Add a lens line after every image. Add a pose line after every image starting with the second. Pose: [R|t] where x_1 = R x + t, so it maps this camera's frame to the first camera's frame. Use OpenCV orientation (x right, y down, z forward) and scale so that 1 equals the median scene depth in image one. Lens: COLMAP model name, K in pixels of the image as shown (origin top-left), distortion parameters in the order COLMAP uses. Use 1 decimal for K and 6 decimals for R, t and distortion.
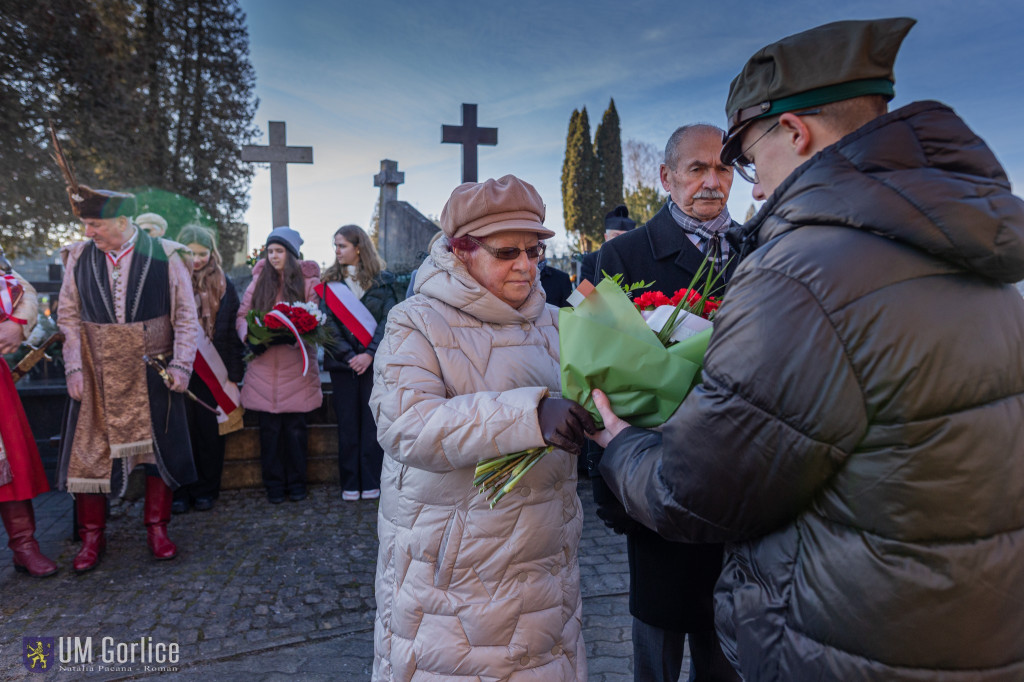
lens RADIAL K [[702.1, 0, 517.5], [0, 702.1, 333.2], [0, 0, 1]] dist [-0.003757, 0.004517]
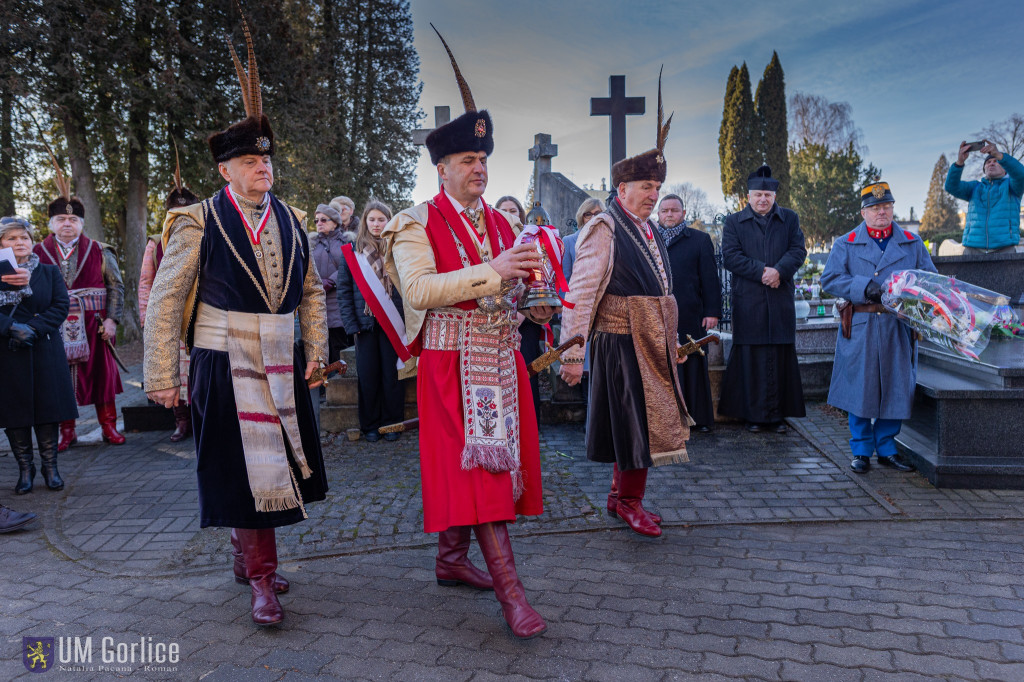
lens RADIAL K [[702.1, 0, 514.2], [0, 702.1, 332.3], [0, 0, 1]] dist [-0.003757, 0.004517]
pose [[0.974561, -0.001051, -0.224119, 0.009020], [0.010188, 0.999163, 0.039614, 0.006794], [0.223890, -0.040889, 0.973756, -0.038537]]
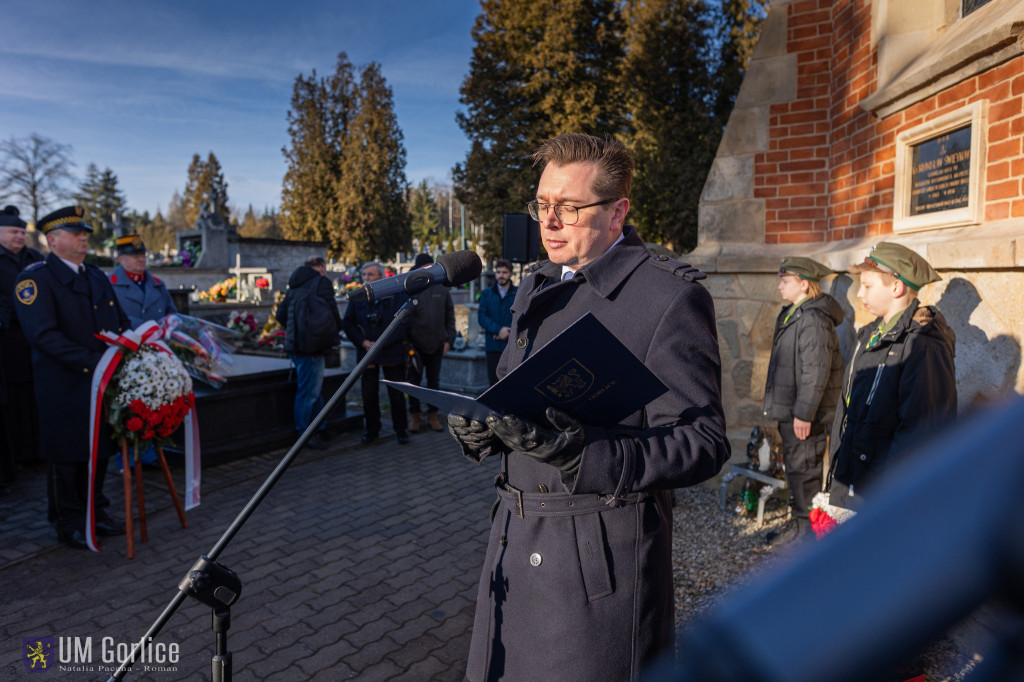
lens RADIAL K [[702.1, 0, 511.7], [0, 702.1, 336.5], [0, 0, 1]] dist [-0.003757, 0.004517]
pose [[0.547113, -0.056355, 0.835159, -0.128936], [0.023629, 0.998373, 0.051889, -0.008006], [-0.836725, -0.008655, 0.547555, -0.084092]]
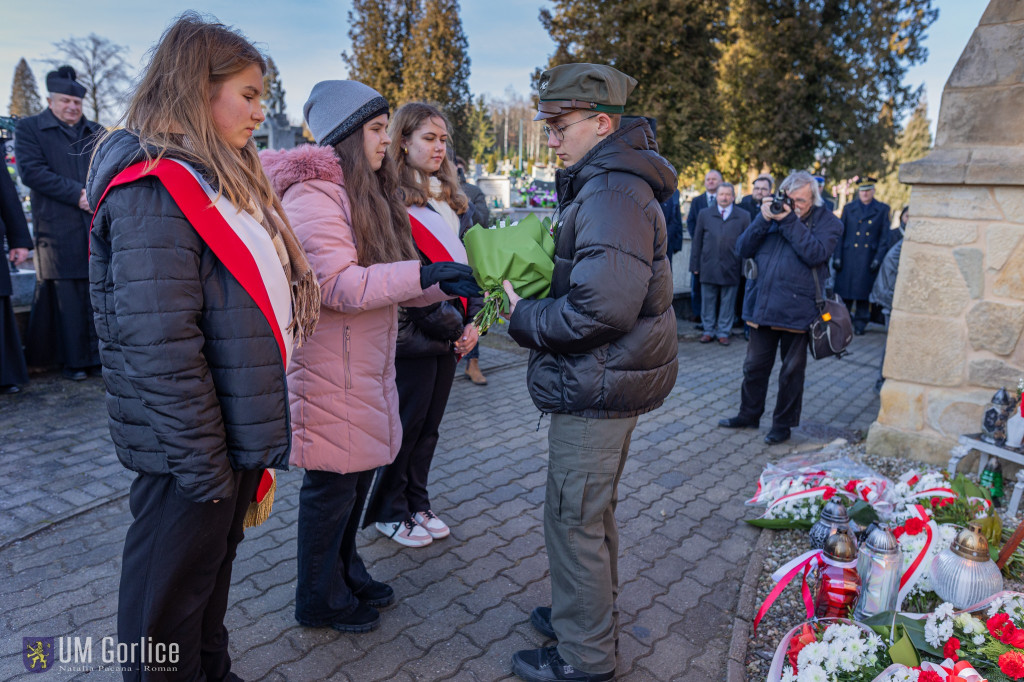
lens RADIAL K [[702.1, 0, 511.2], [0, 702.1, 341.2], [0, 0, 1]] dist [-0.003757, 0.004517]
pose [[0.604539, -0.118763, 0.787672, -0.092308], [-0.019681, 0.986295, 0.163816, 0.000333], [-0.796332, -0.114536, 0.593916, 0.007209]]
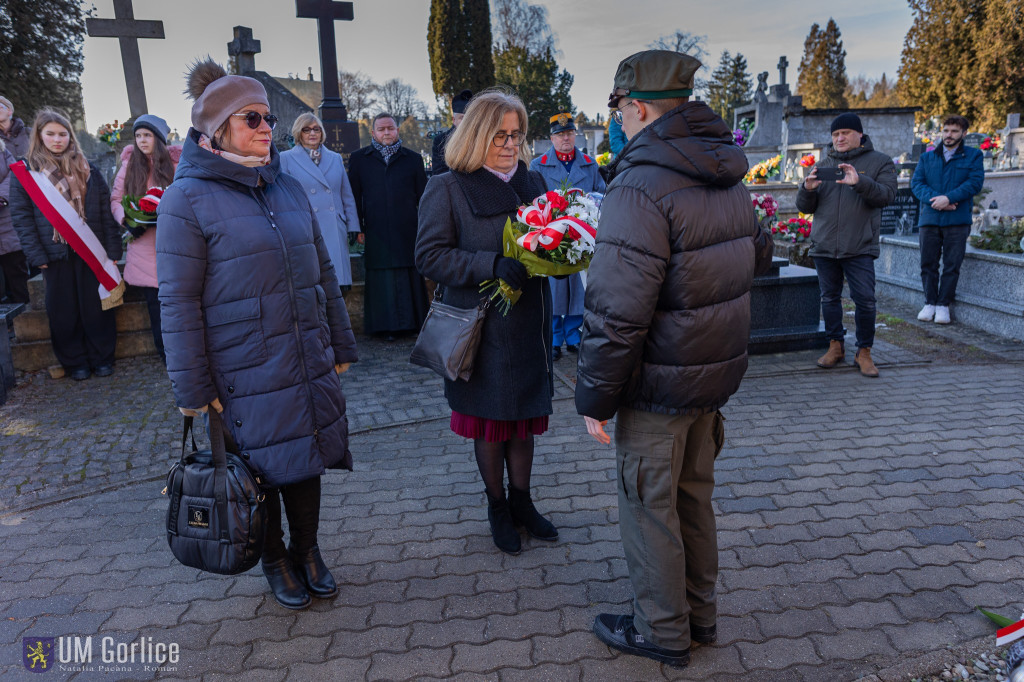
lens RADIAL K [[702.1, 0, 508.2], [0, 702.1, 329.6], [0, 0, 1]] dist [-0.003757, 0.004517]
pose [[0.986926, -0.052523, 0.152378, 0.008655], [0.023667, 0.982391, 0.185331, -0.004991], [-0.159429, -0.179301, 0.970790, -0.064567]]
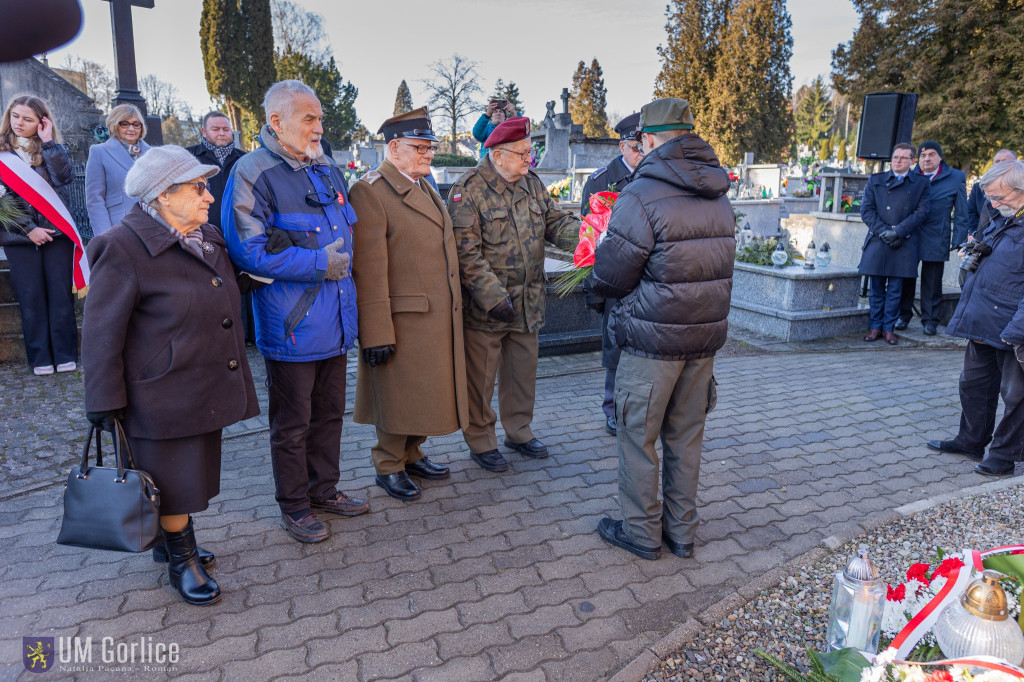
lens RADIAL K [[702.1, 0, 515.3], [0, 702.1, 331.2], [0, 0, 1]] dist [-0.003757, 0.004517]
pose [[0.888557, -0.067195, 0.453819, -0.031793], [-0.011491, 0.985645, 0.168440, -0.001486], [-0.458623, -0.154884, 0.875029, -0.070950]]
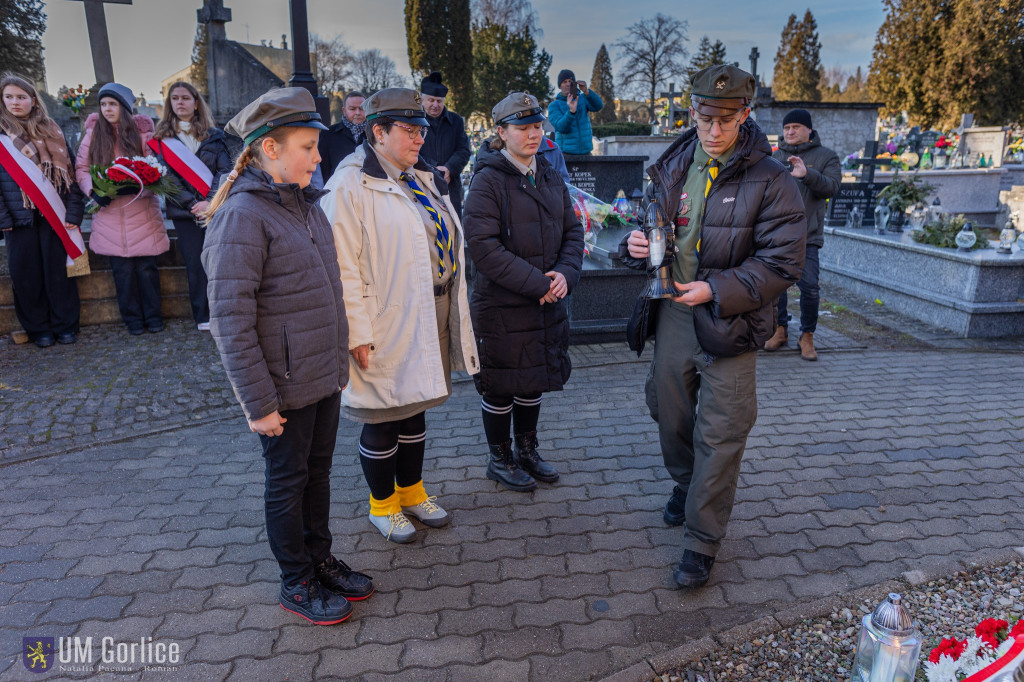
lens RADIAL K [[702.1, 0, 516.1], [0, 702.1, 335.5], [0, 0, 1]] dist [-0.003757, 0.004517]
pose [[0.979365, -0.034417, 0.199149, 0.013267], [-0.010464, 0.975436, 0.220034, -0.006081], [-0.201830, -0.217577, 0.954947, -0.081785]]
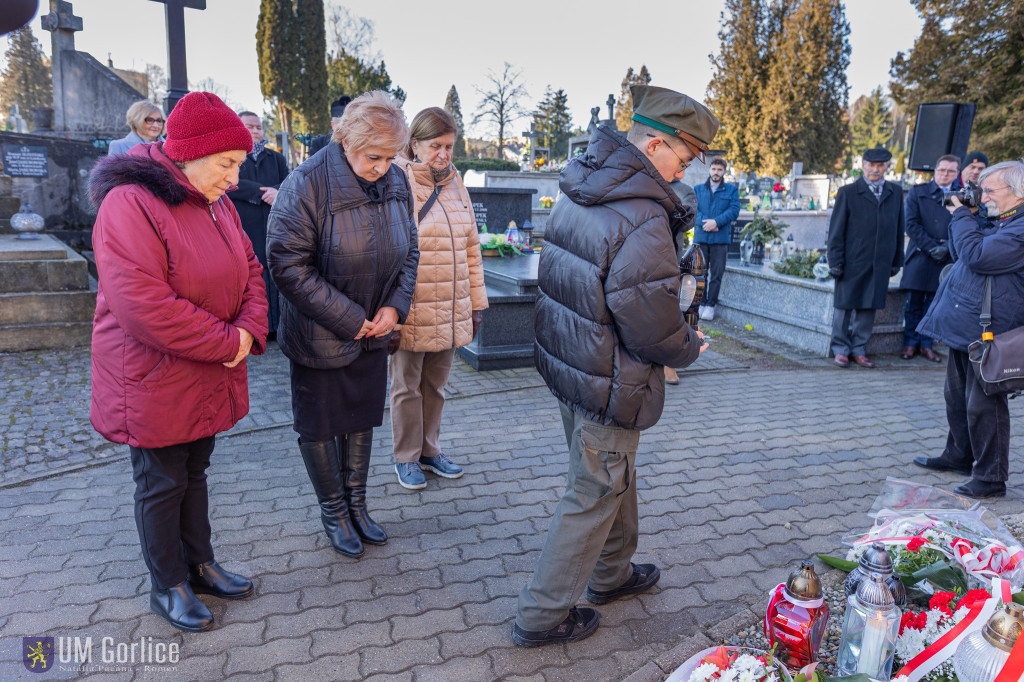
lens RADIAL K [[702.1, 0, 511.2], [0, 702.1, 340.4], [0, 0, 1]] dist [-0.003757, 0.004517]
pose [[0.917485, -0.037320, 0.396017, -0.024805], [-0.035181, 0.984074, 0.174244, -0.000447], [-0.396212, -0.173799, 0.901560, -0.073290]]
